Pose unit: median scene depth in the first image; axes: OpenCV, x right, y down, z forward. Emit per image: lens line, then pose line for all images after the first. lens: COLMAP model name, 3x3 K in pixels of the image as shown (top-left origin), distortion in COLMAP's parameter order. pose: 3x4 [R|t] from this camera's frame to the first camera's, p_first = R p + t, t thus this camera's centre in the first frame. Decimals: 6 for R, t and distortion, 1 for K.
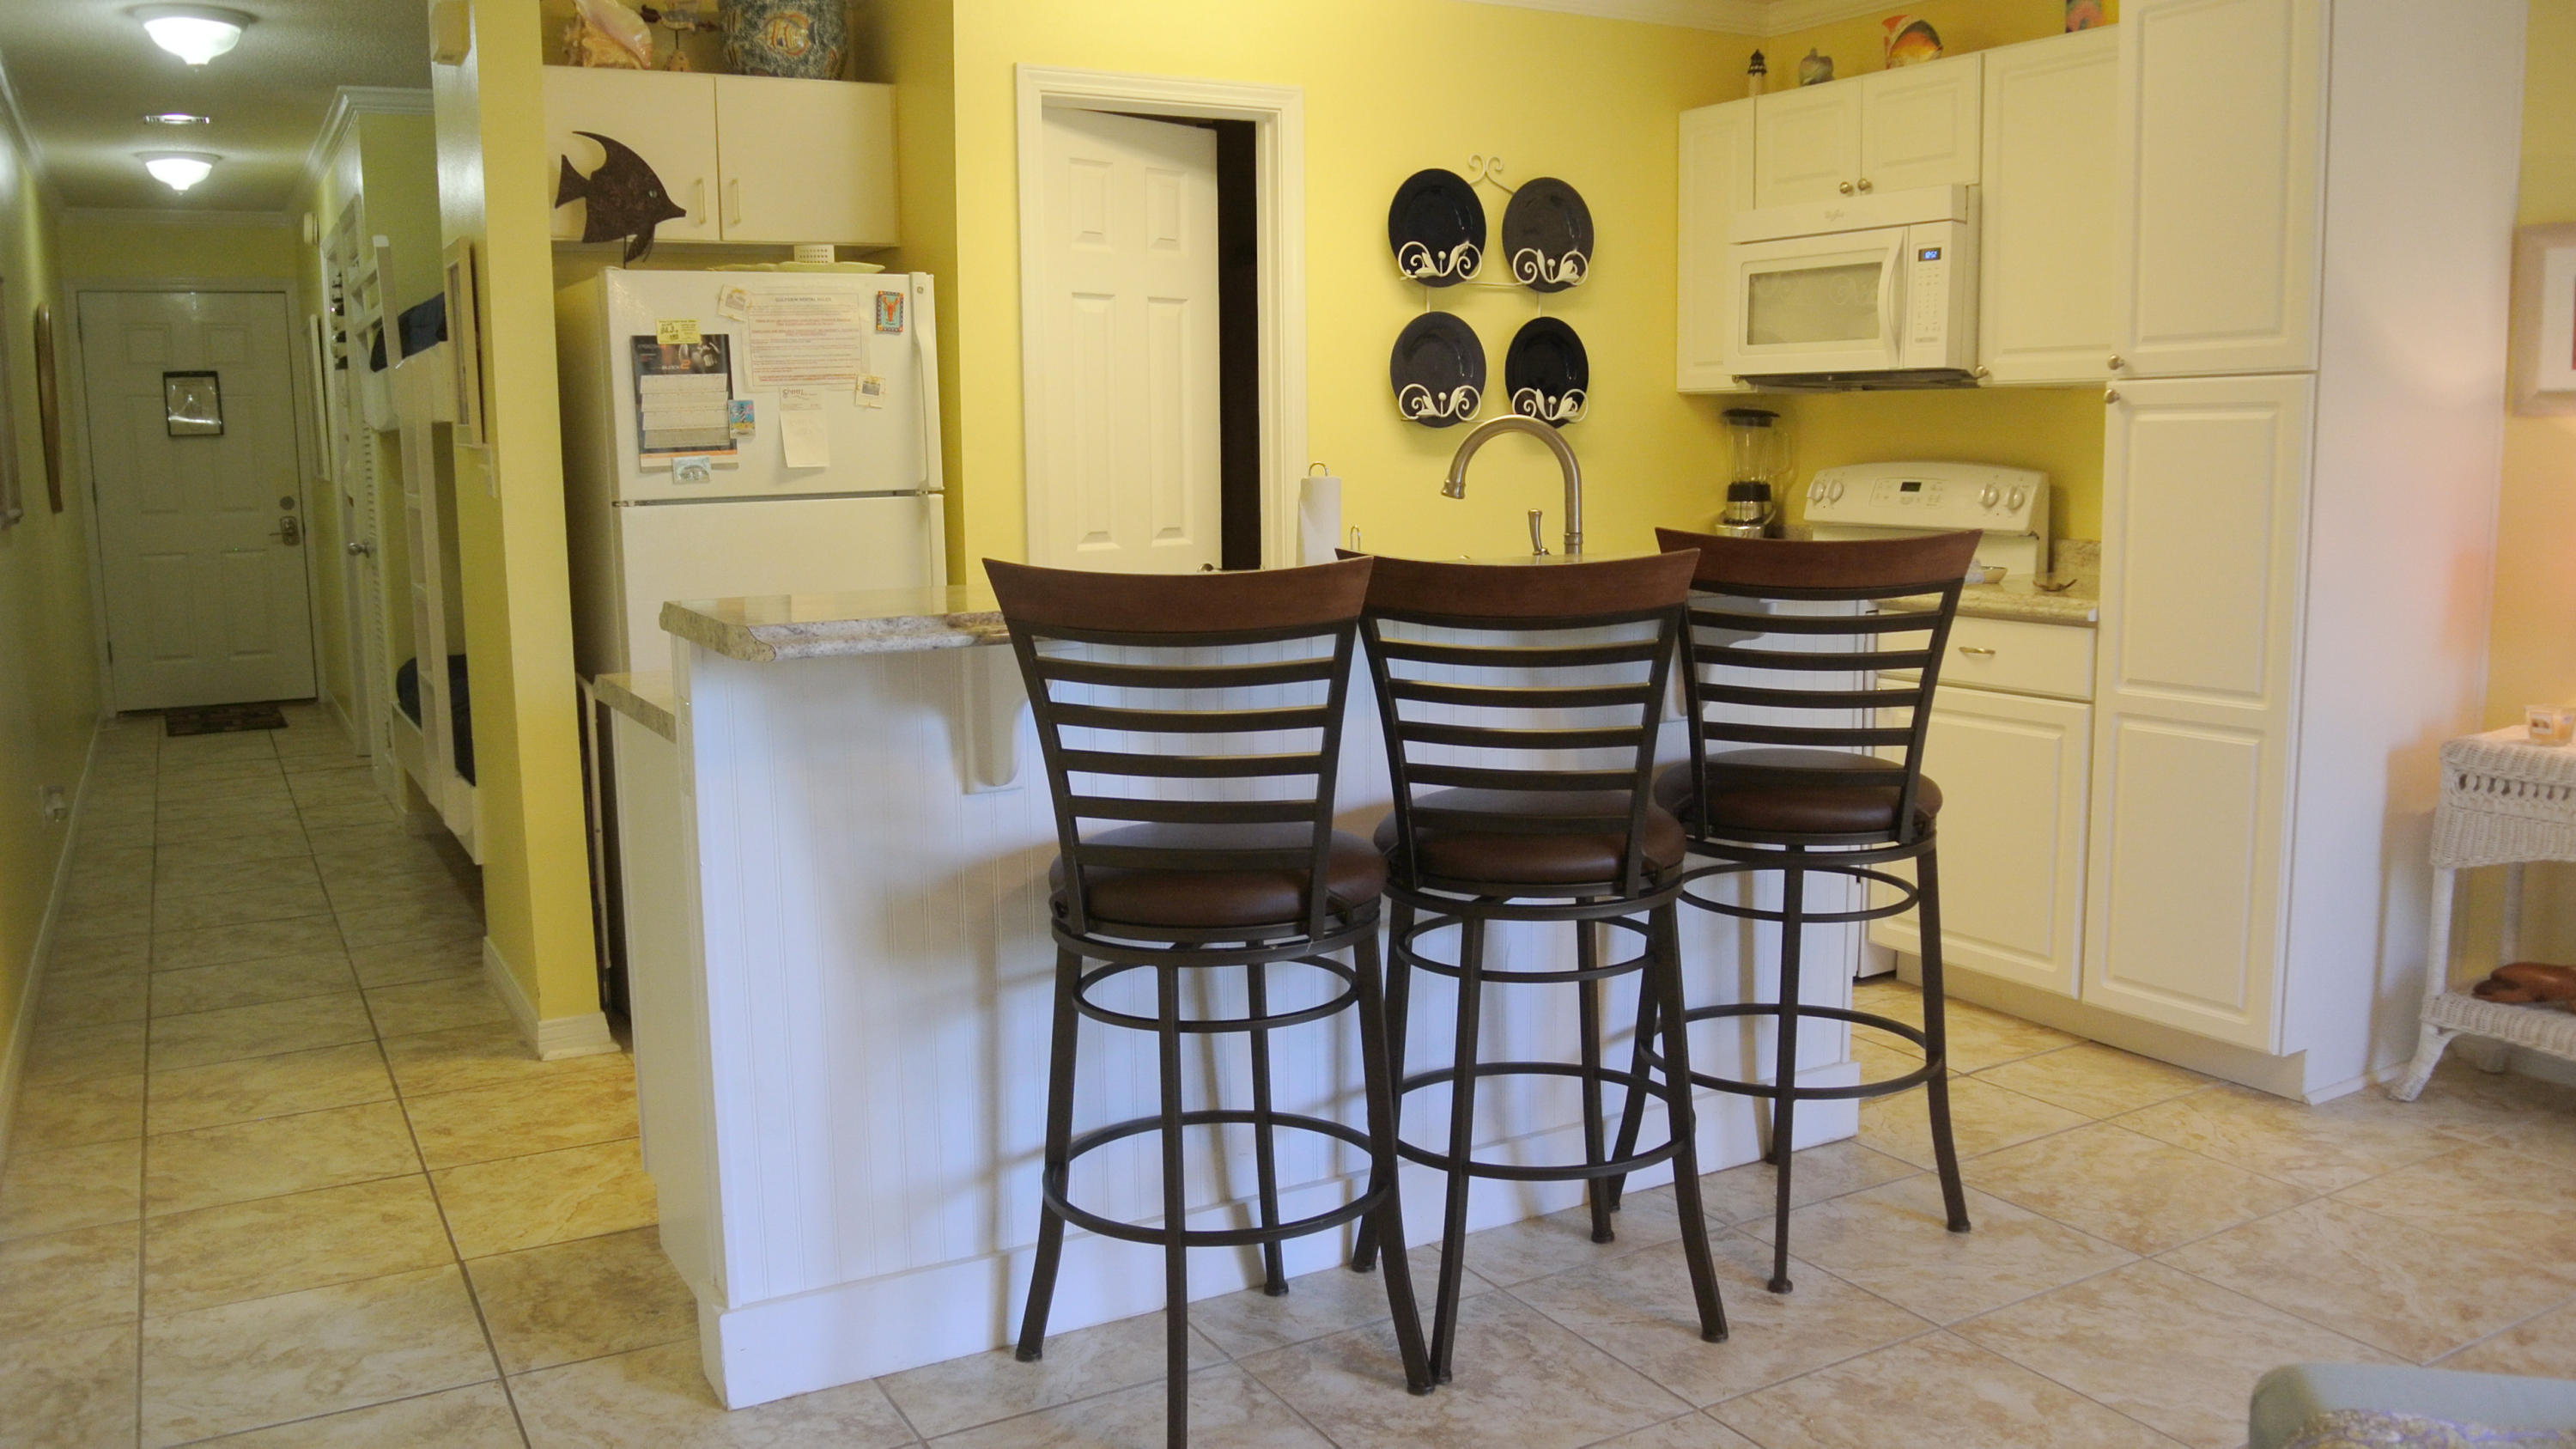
lens RADIAL K [[2030.2, 0, 1298.1], [0, 2030.2, 733.5], [0, 0, 1]] dist [-0.091007, 0.037973]
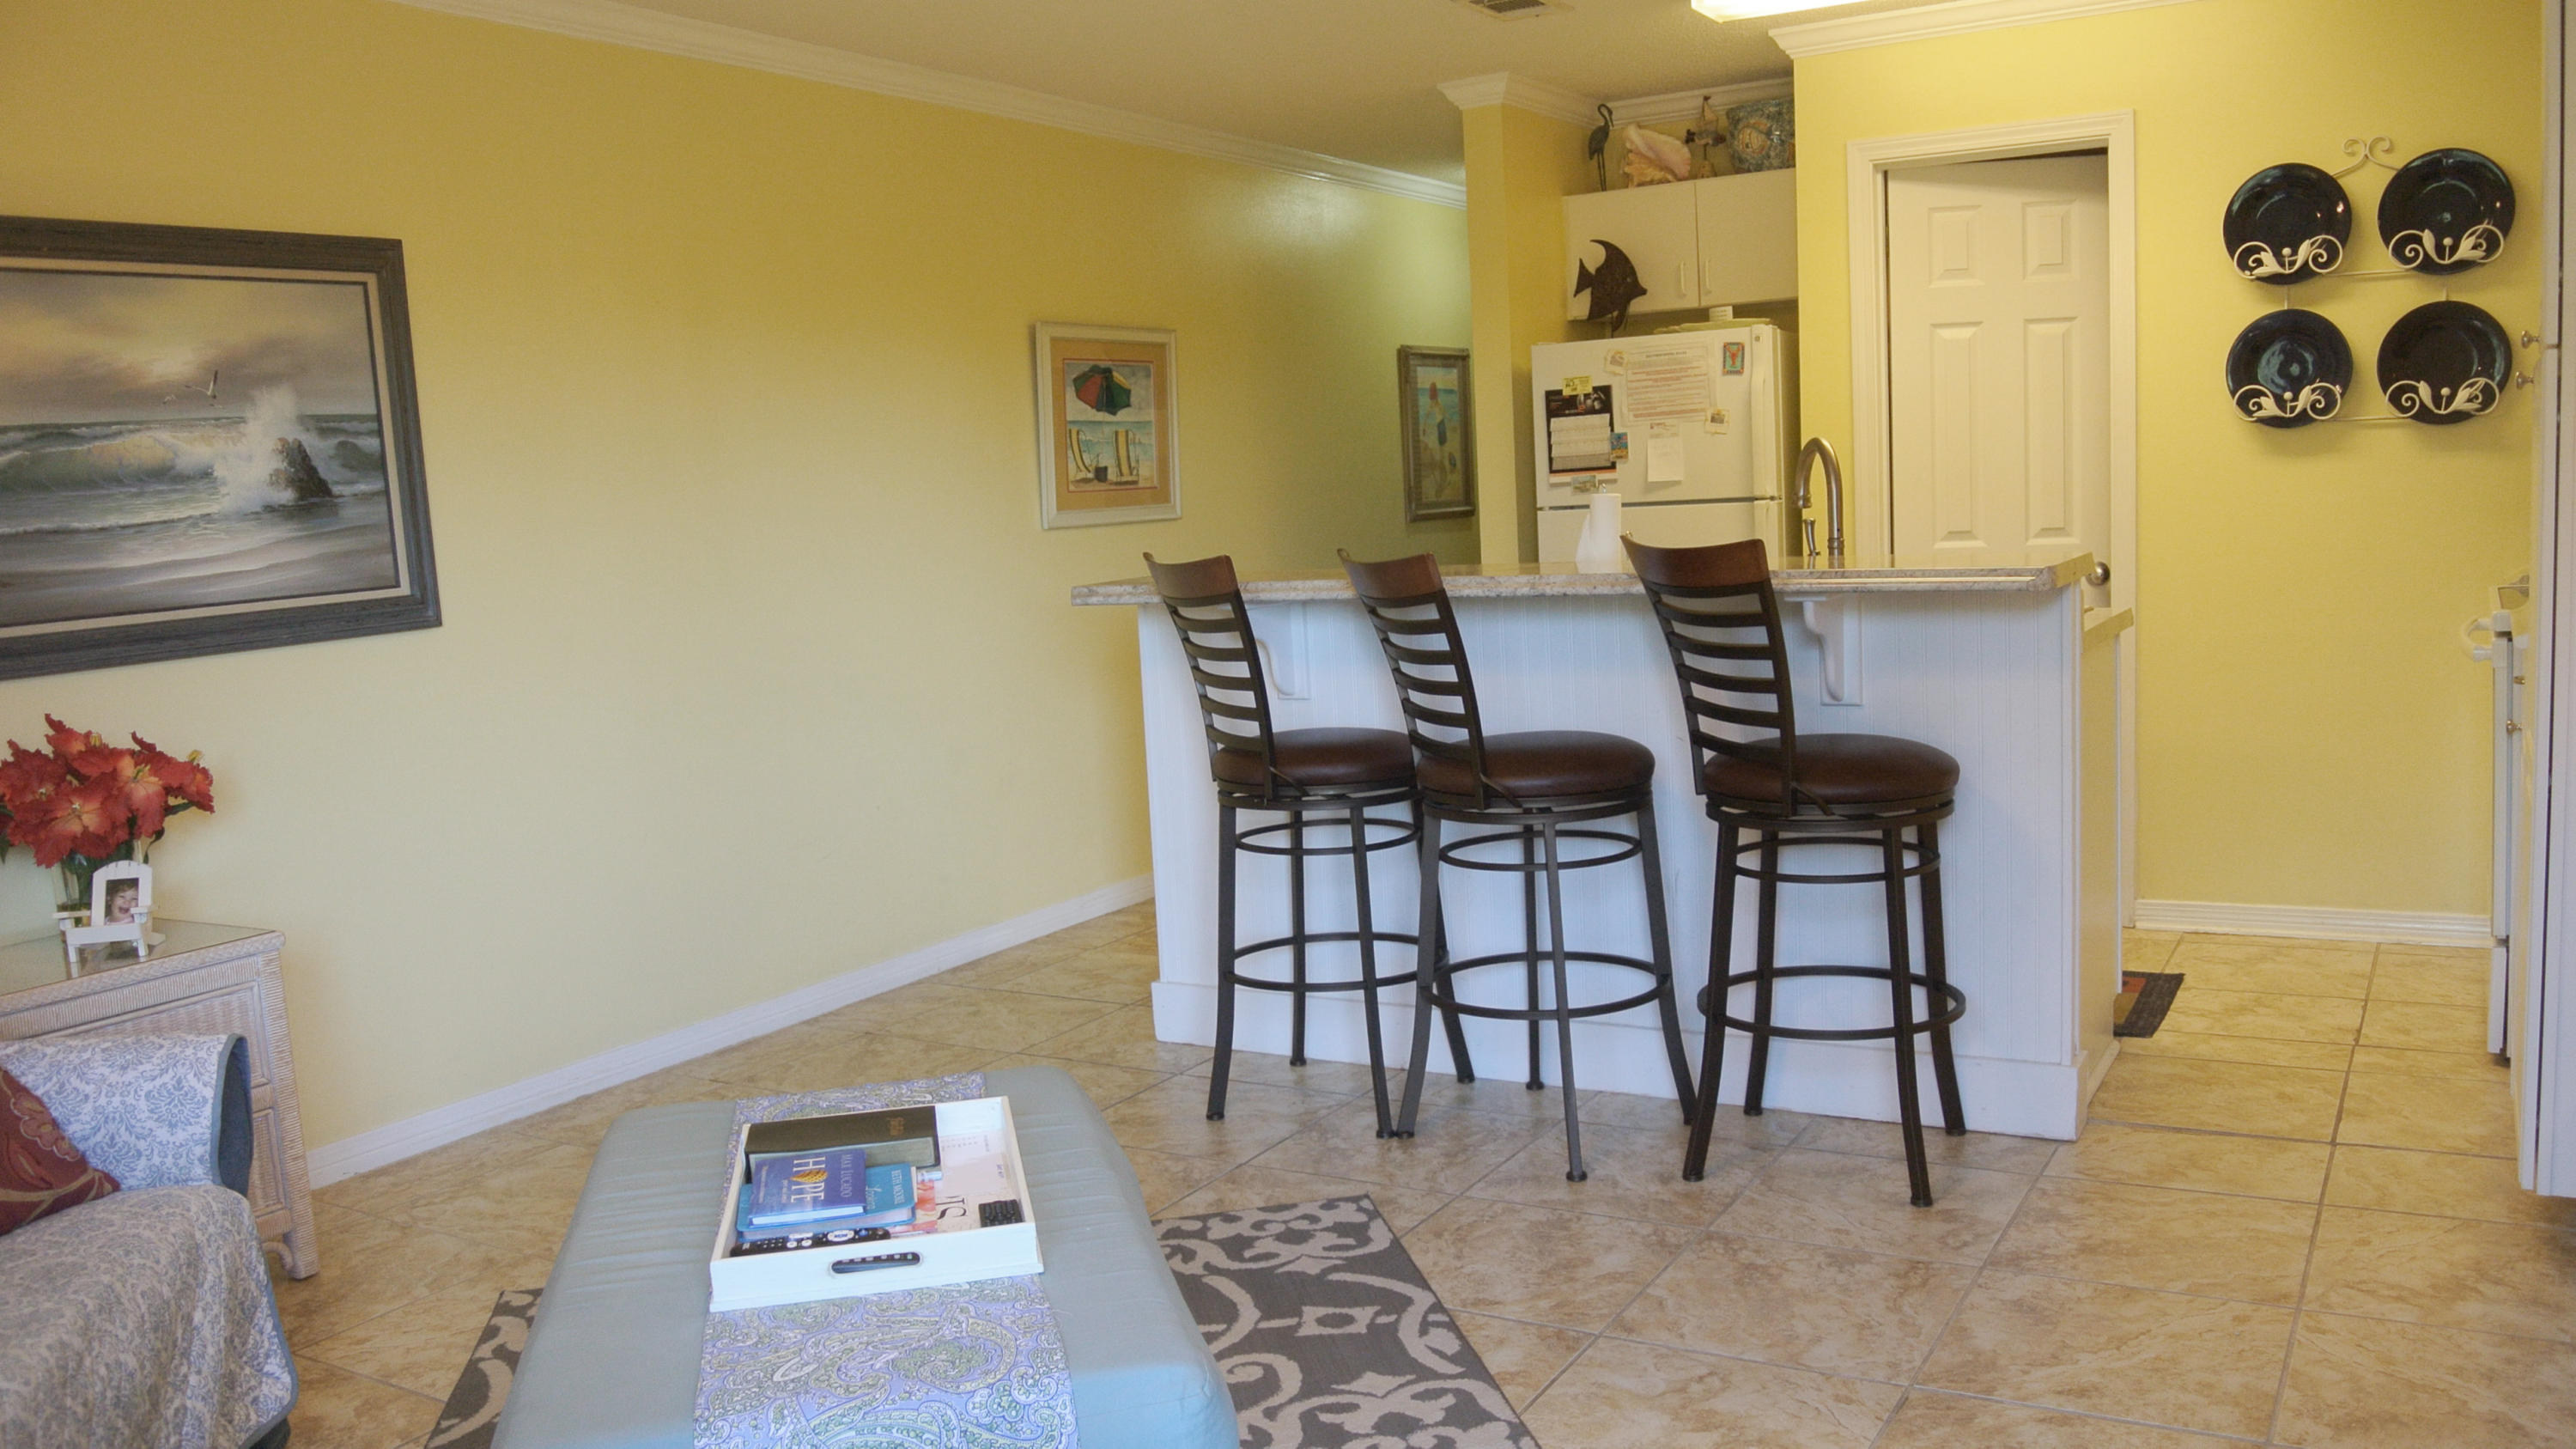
lens RADIAL K [[2030.2, 0, 1298.1], [0, 2030.2, 733.5], [0, 0, 1]] dist [-0.091007, 0.037973]
pose [[0.491334, 0.092603, -0.866035, 0.783424], [-0.081753, 0.994845, 0.059995, -0.026101], [0.867126, 0.041324, 0.496371, 0.134020]]
